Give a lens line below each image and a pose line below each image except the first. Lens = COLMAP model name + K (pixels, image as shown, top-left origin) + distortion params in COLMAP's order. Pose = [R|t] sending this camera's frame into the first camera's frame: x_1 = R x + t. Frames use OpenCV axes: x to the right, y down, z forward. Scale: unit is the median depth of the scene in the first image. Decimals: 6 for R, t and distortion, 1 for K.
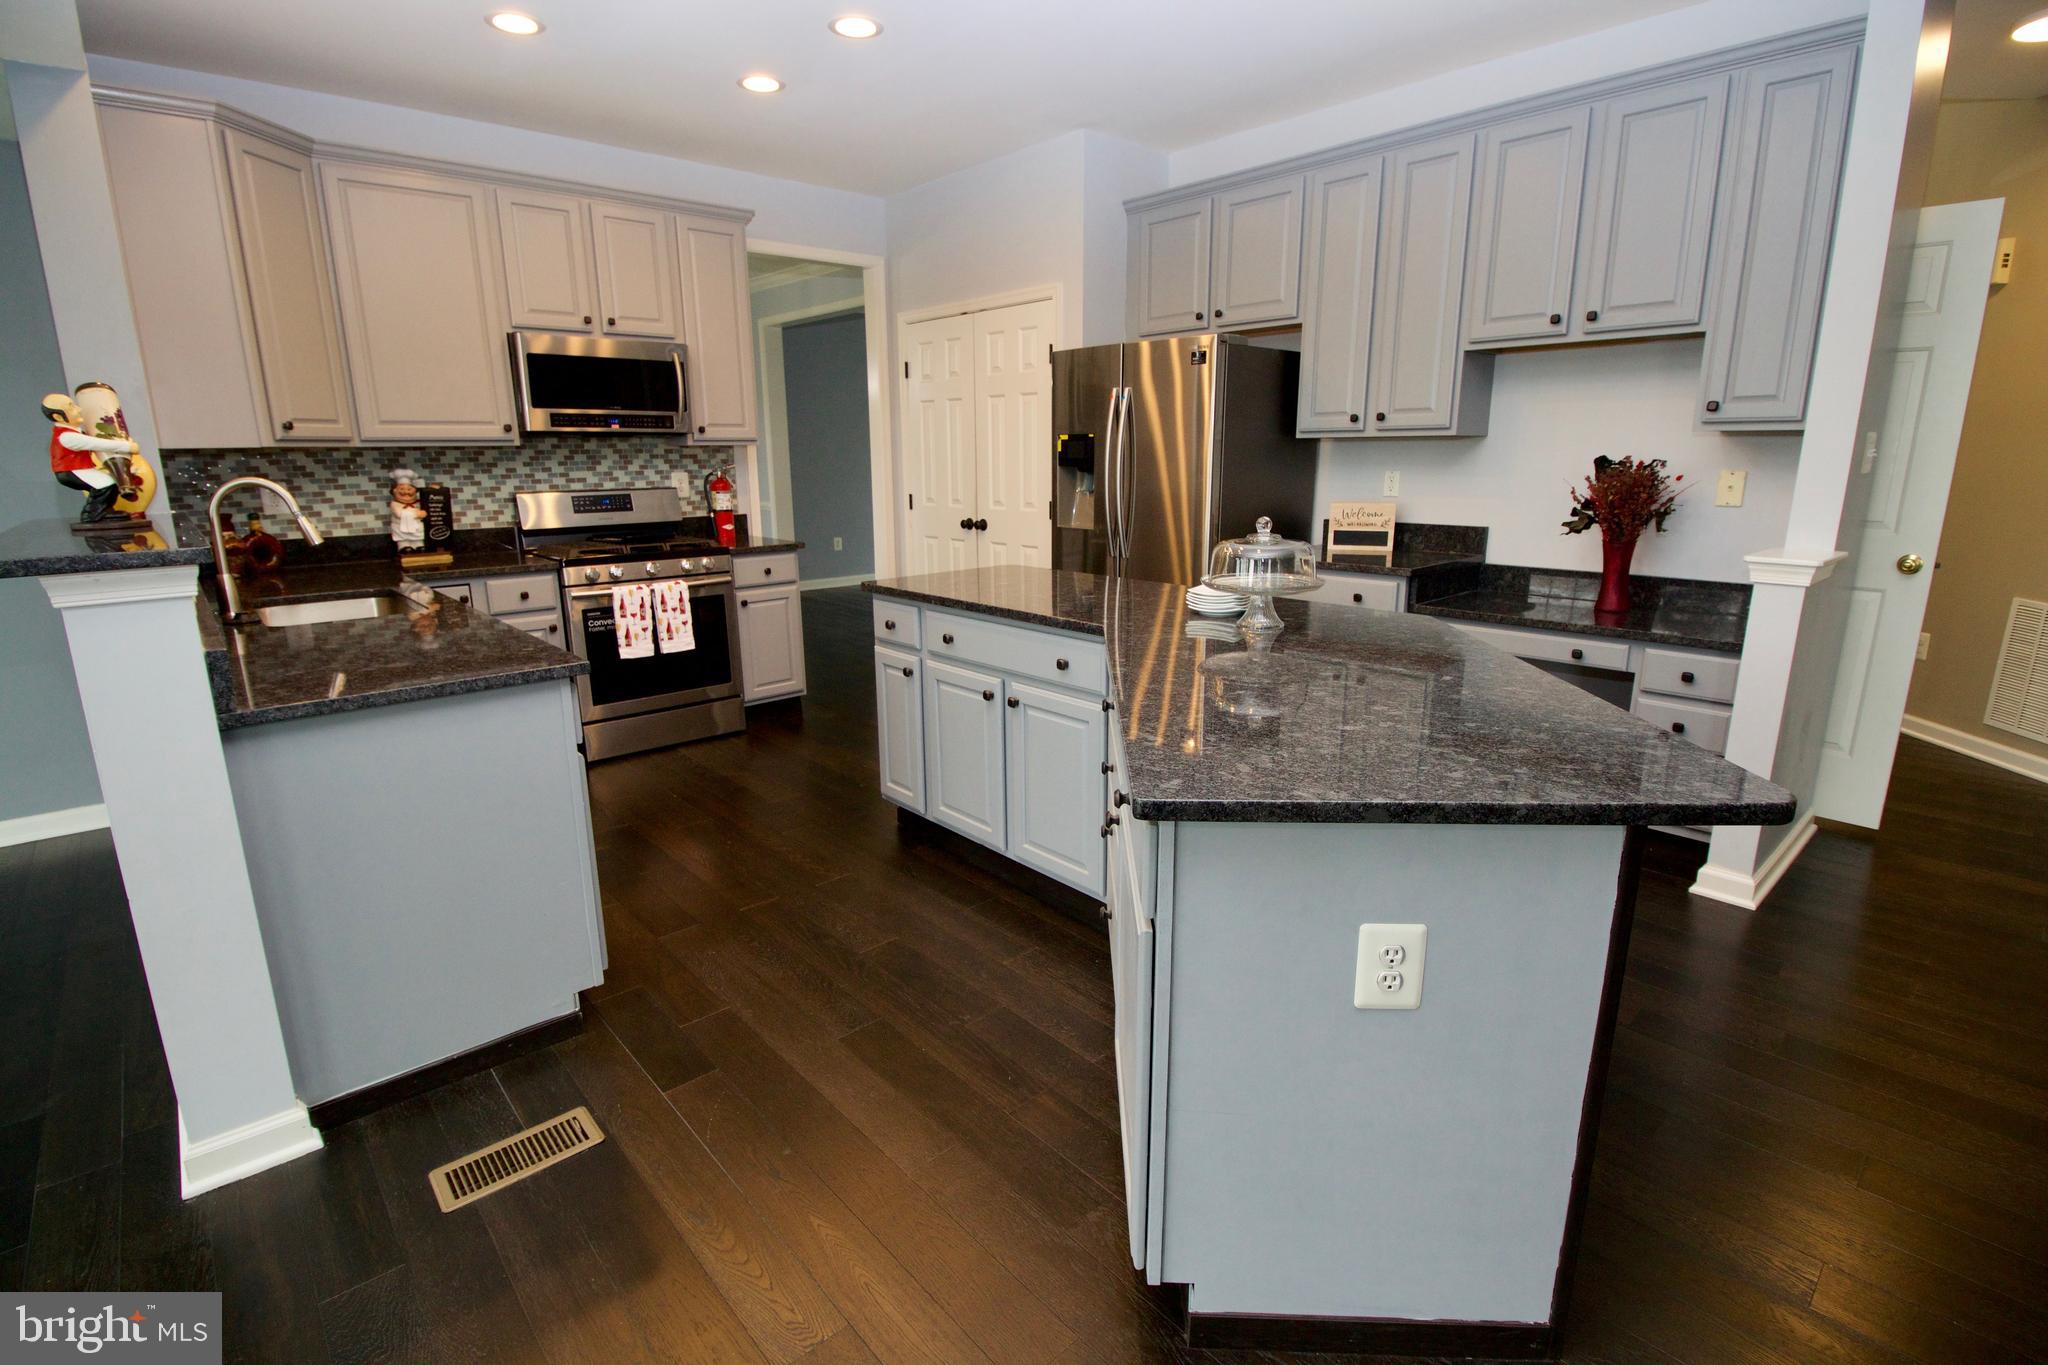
lens RADIAL K [[969.1, 0, 1026.5], [0, 969.1, 669.5], [0, 0, 1]] dist [-0.003859, -0.011398]
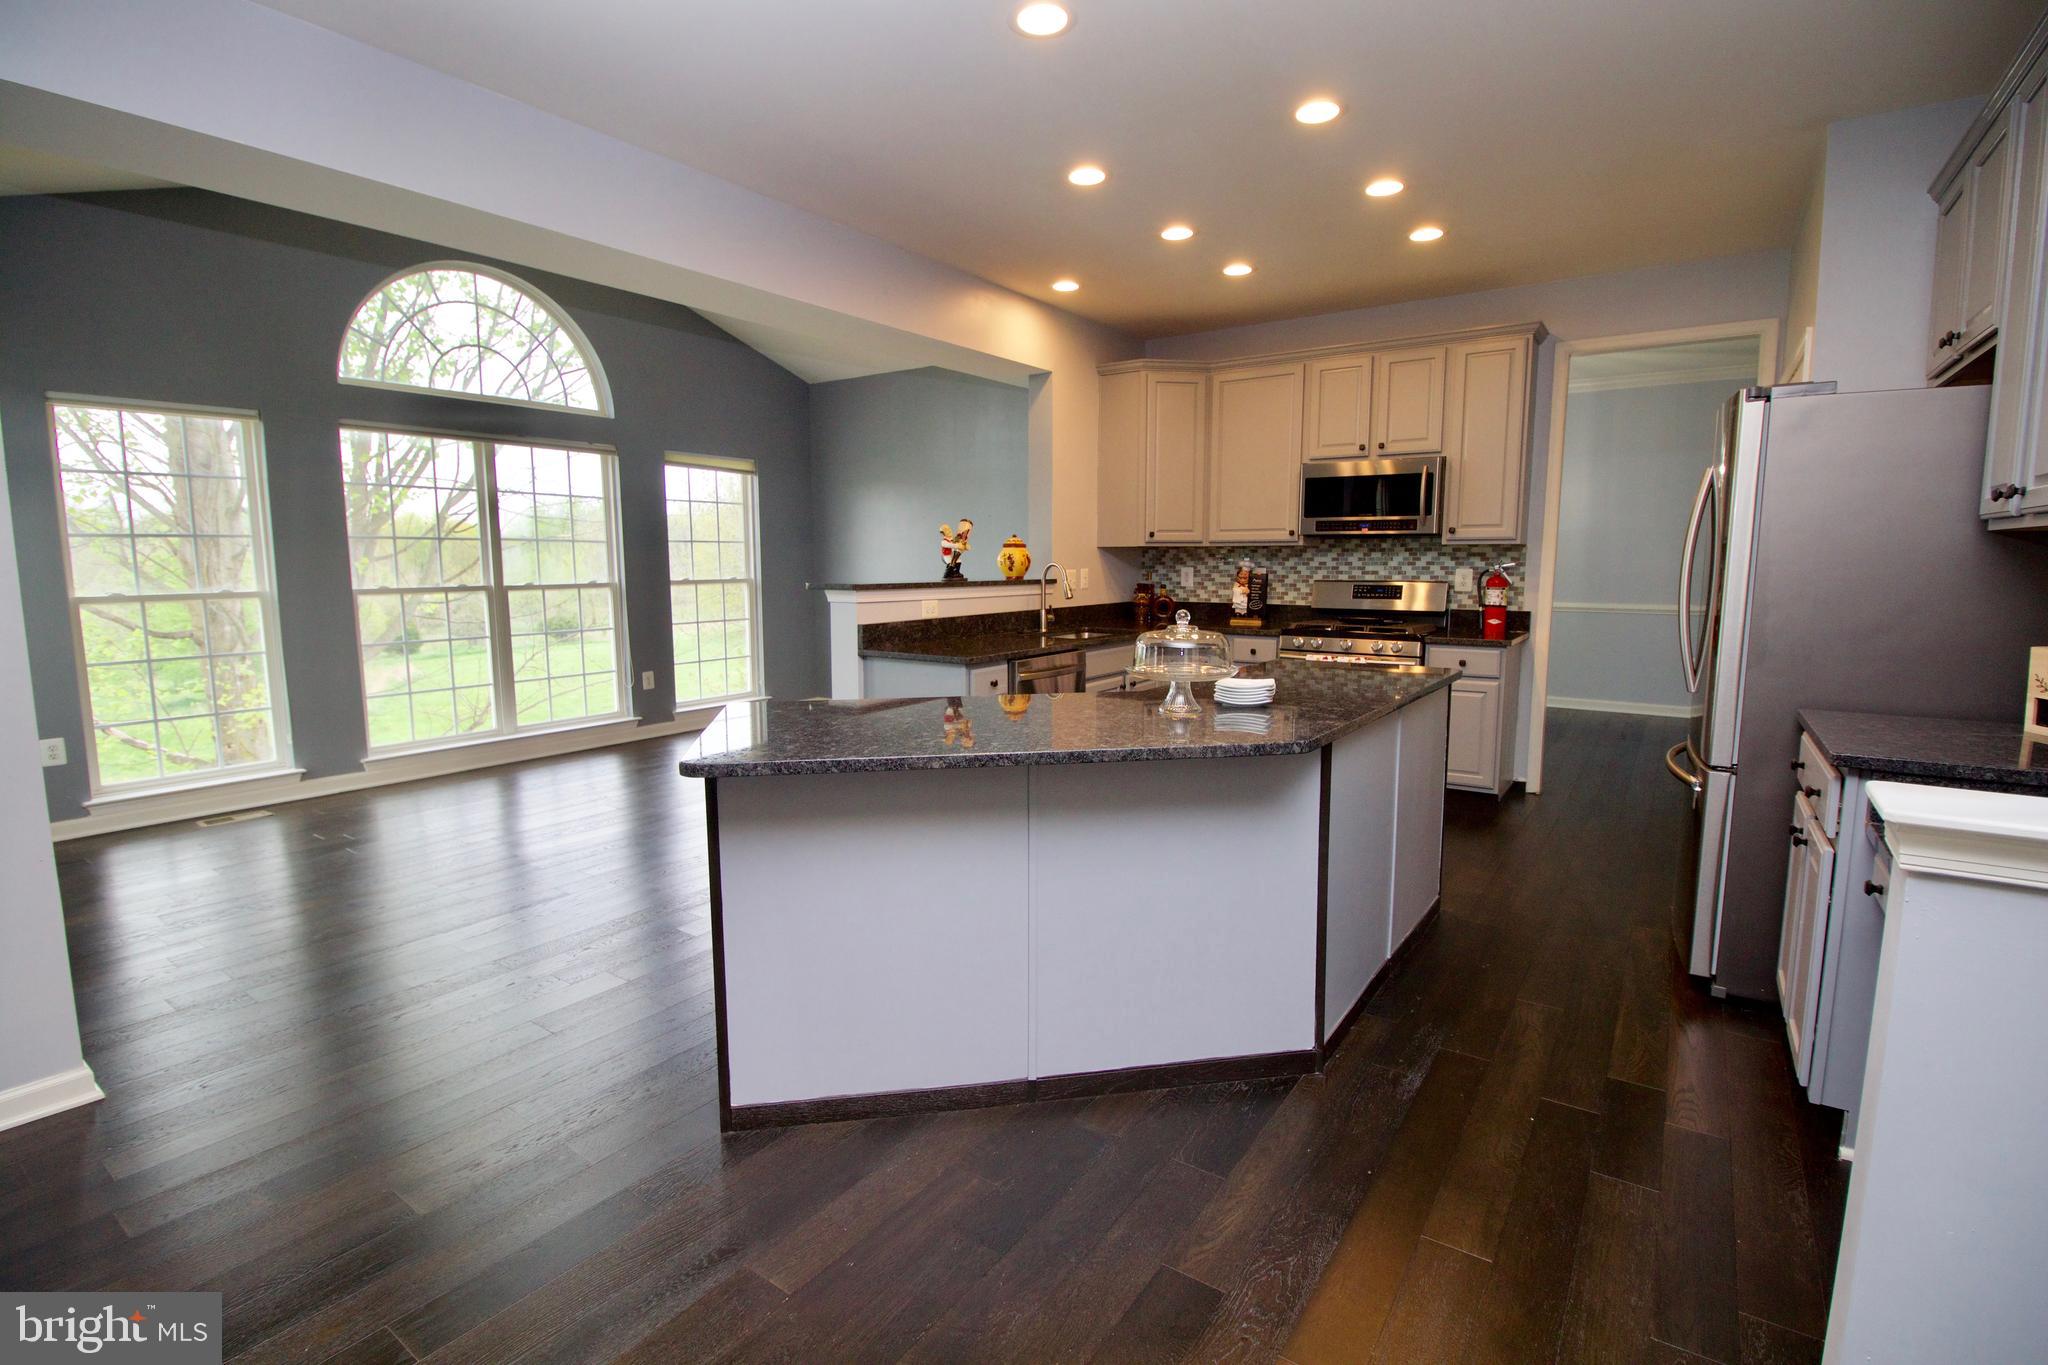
lens RADIAL K [[969.1, 0, 1030.3], [0, 969.1, 671.7], [0, 0, 1]] dist [-0.003859, -0.011398]
pose [[0.218548, 0.120604, -0.968345, 0.718741], [-0.212714, 0.974358, 0.073345, -0.076082], [0.952360, 0.189951, 0.238598, 0.340043]]
